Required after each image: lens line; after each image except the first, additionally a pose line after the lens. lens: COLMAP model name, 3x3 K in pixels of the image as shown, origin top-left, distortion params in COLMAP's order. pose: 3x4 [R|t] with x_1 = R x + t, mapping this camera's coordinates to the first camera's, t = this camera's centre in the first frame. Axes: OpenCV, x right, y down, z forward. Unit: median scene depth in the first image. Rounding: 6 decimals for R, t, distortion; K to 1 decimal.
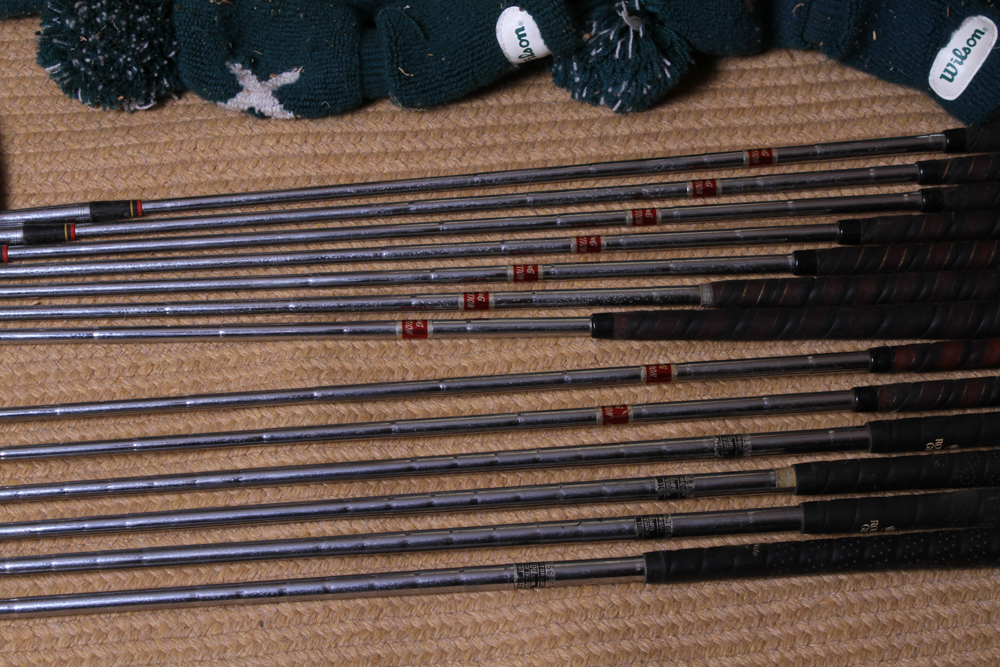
lens RADIAL K [[2124.0, 0, 500.0], [0, 2124.0, 333.5], [0, 0, 1]] dist [0.044891, 0.047130]
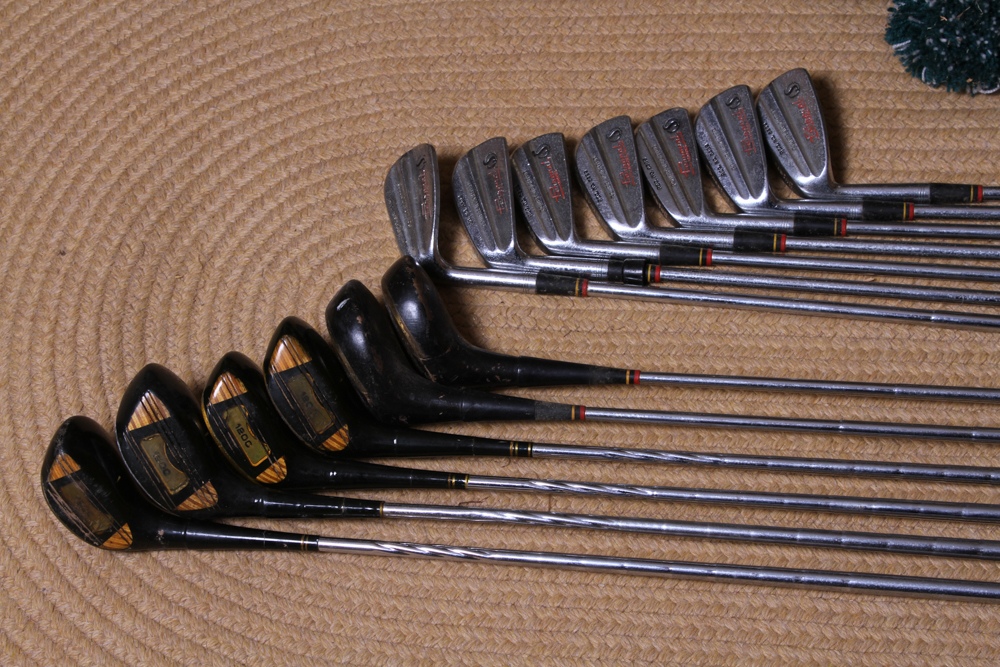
lens RADIAL K [[2124.0, 0, 500.0], [0, 2124.0, 333.5], [0, 0, 1]] dist [0.044891, 0.047130]
pose [[0.964439, 0.108188, -0.241149, -0.140109], [-0.105109, 0.994130, 0.025634, 0.003574], [0.242507, 0.000624, 0.970150, -0.010968]]
